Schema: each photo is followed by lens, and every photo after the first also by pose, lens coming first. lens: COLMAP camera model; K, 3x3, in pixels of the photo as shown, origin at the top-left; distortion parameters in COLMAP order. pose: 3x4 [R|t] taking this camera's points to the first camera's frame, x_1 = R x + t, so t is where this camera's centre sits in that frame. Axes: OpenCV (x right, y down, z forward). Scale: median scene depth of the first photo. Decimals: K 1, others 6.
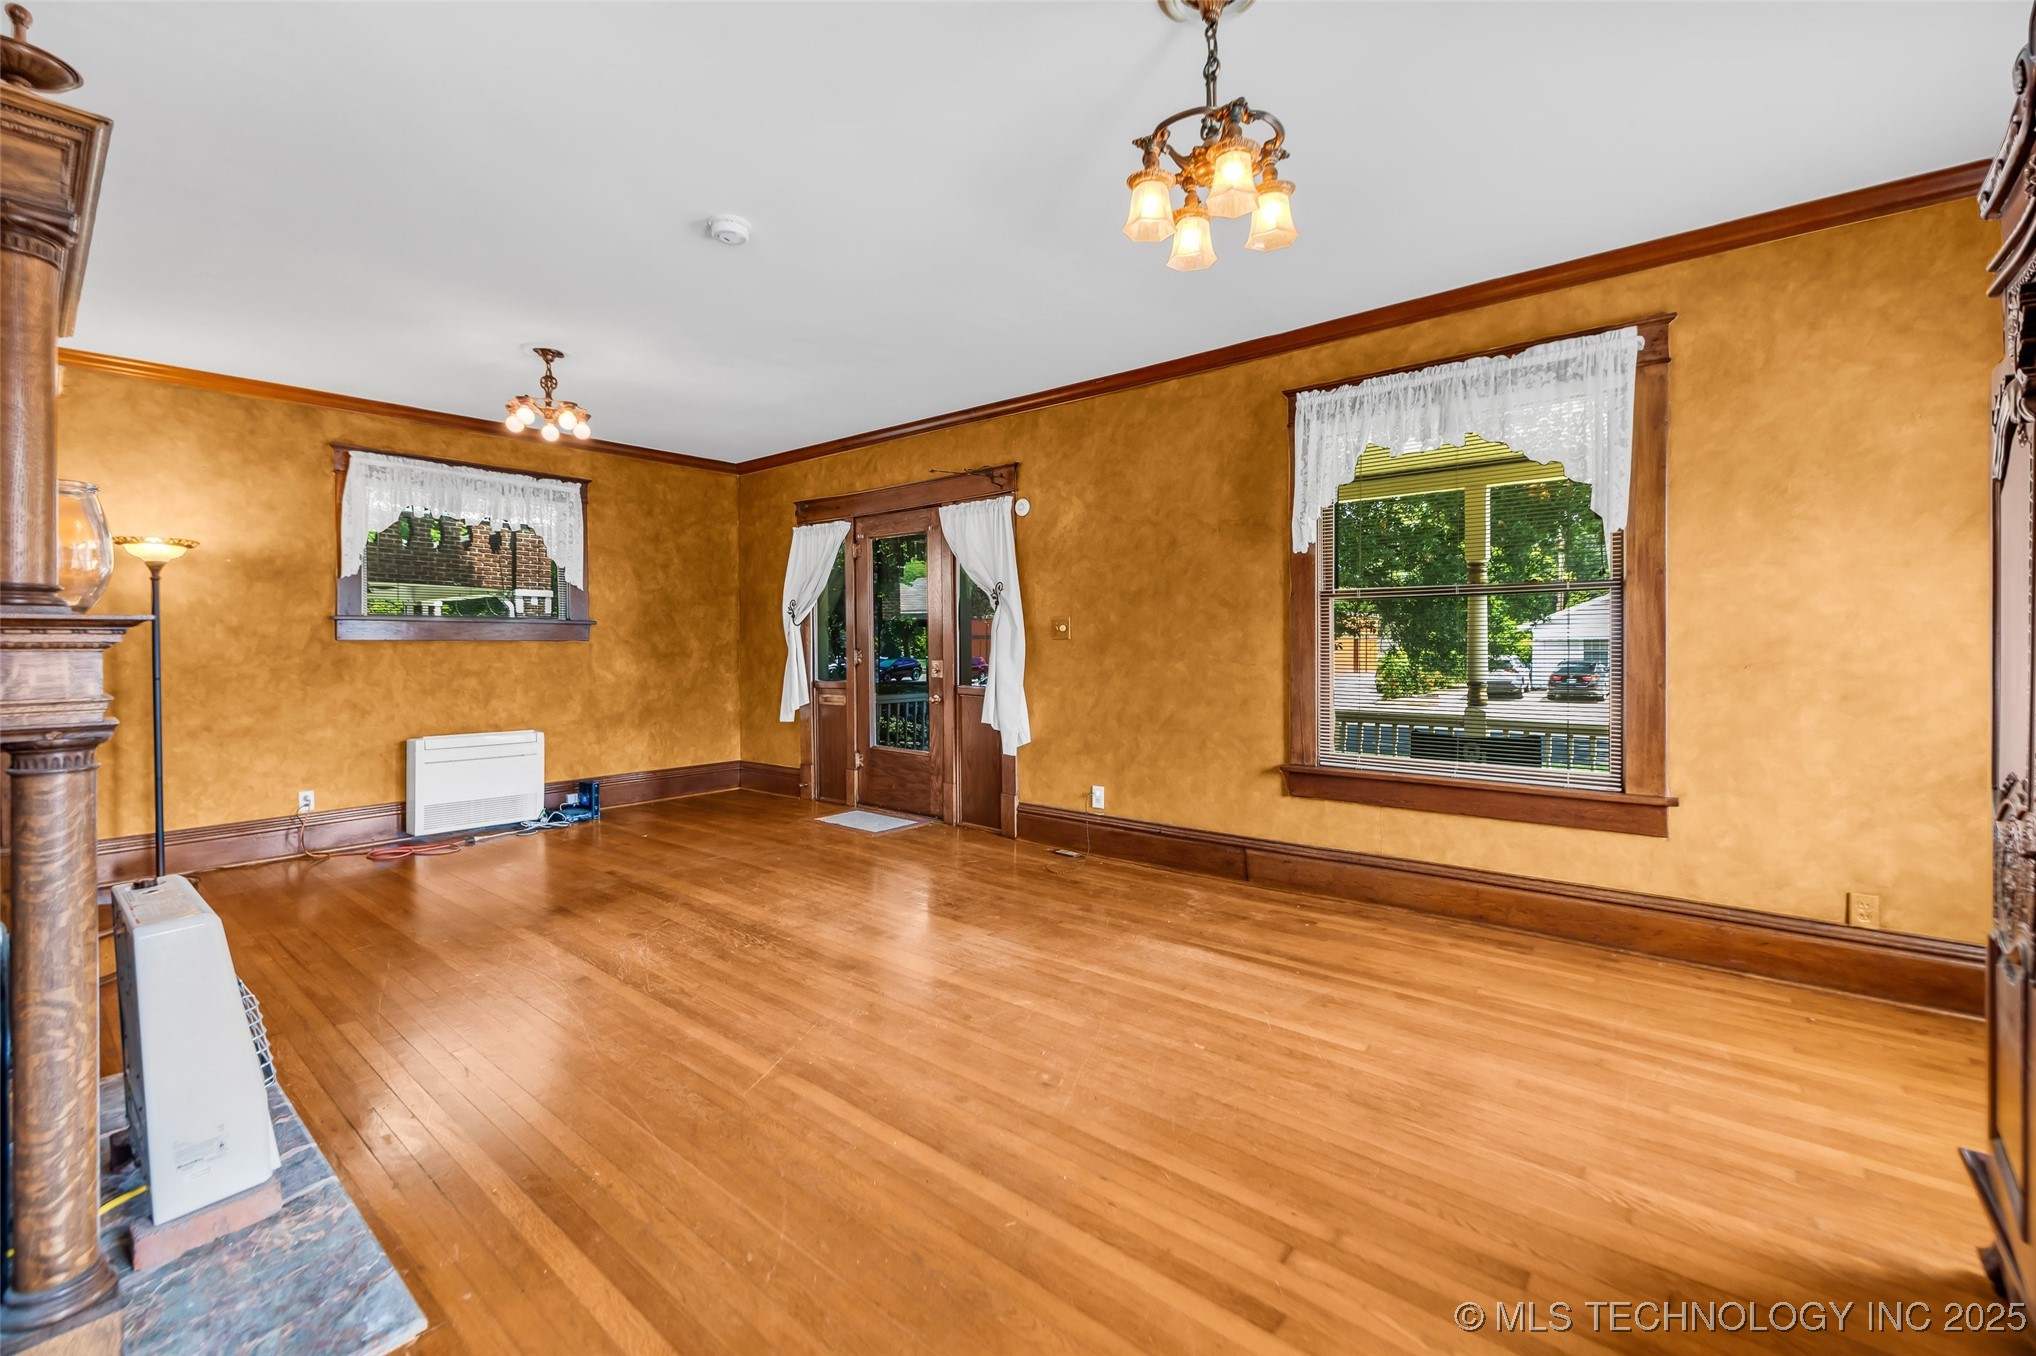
lens RADIAL K [[858.0, 0, 1010.4], [0, 858.0, 648.9], [0, 0, 1]] dist [-0.001218, -0.000826]
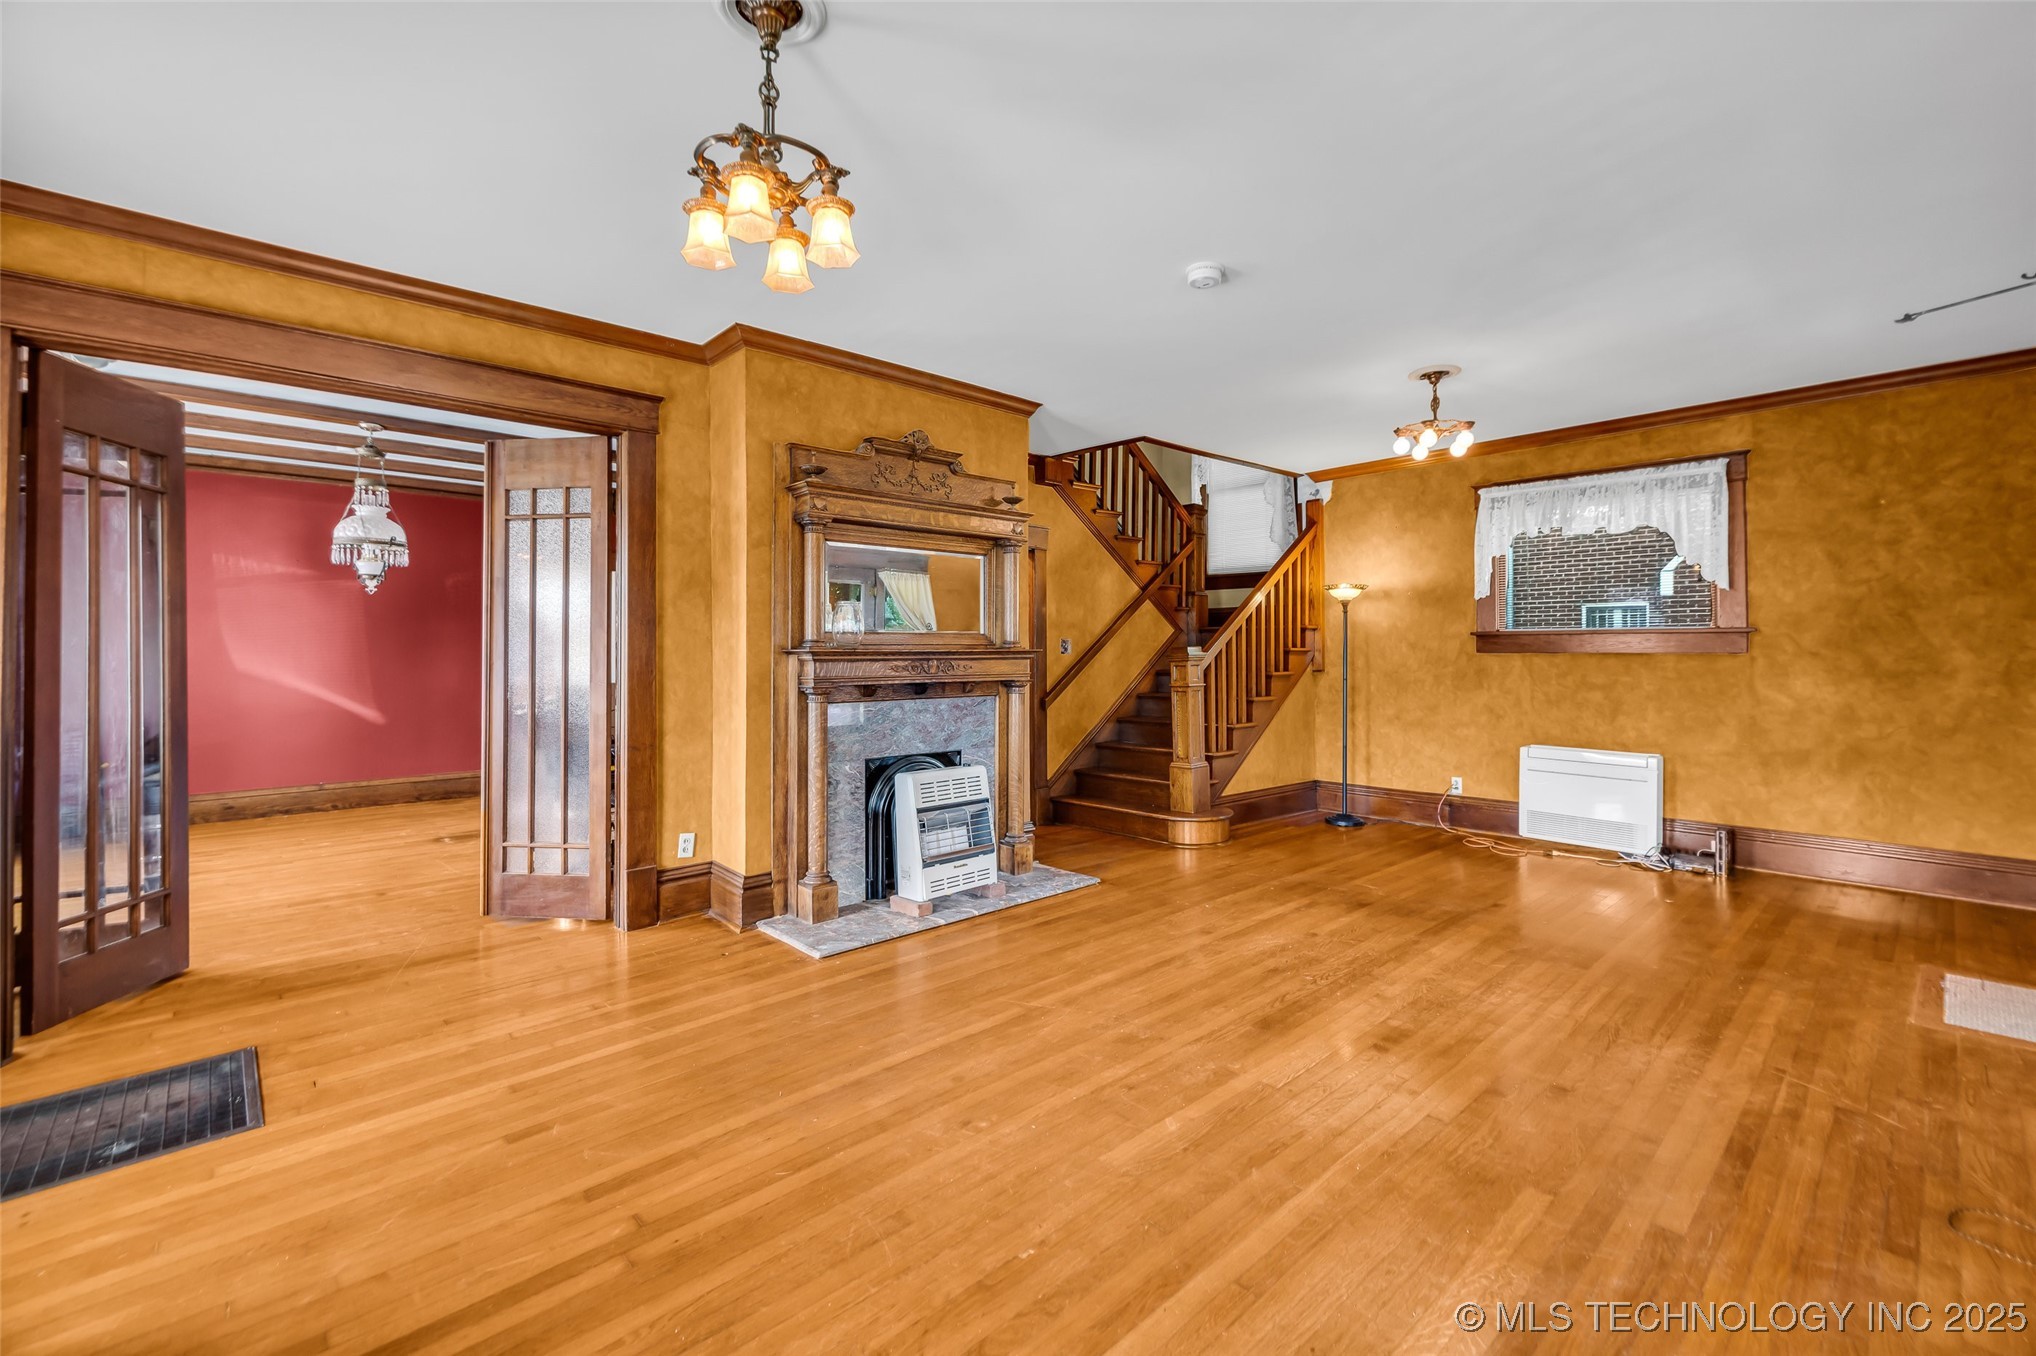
lens RADIAL K [[858.0, 0, 1038.0], [0, 858.0, 646.6], [0, 0, 1]] dist [-0.001218, -0.000826]
pose [[-0.117945, -0.005135, -0.993007, 0.490100], [-0.005701, 0.999974, -0.004494, -0.010712], [0.993004, 0.005131, -0.117971, 0.589914]]
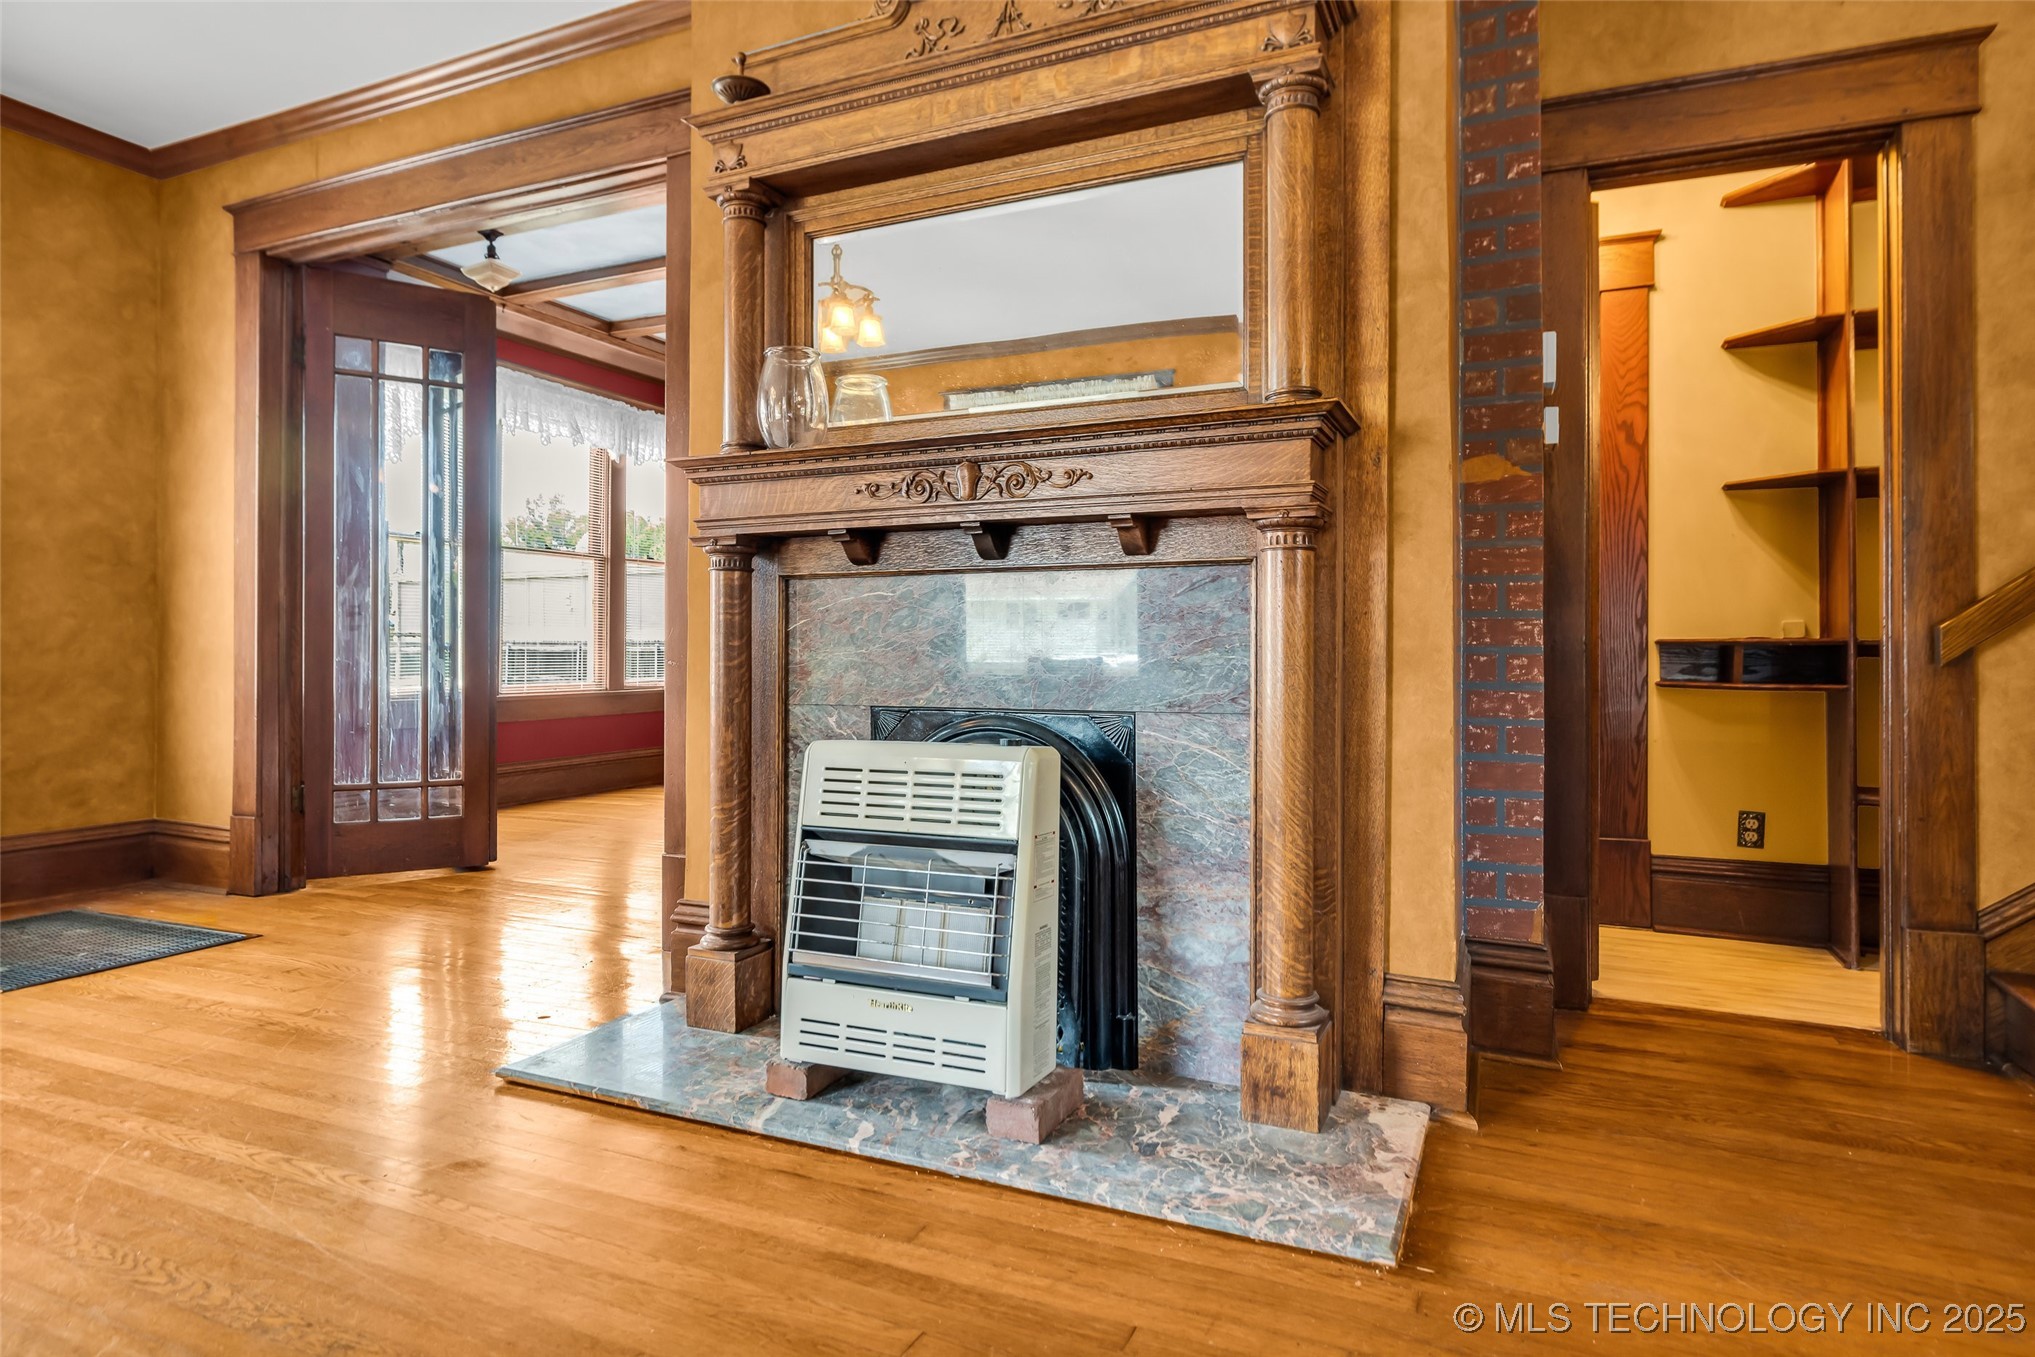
lens RADIAL K [[1155.3, 0, 1006.2], [0, 1155.3, 653.8], [0, 0, 1]] dist [0.002556, -0.000648]
pose [[-0.962881, 0.000439, -0.269925, -0.290392], [-0.001944, 0.999961, 0.008563, 0.074221], [0.269918, 0.008770, -0.962843, 0.832274]]
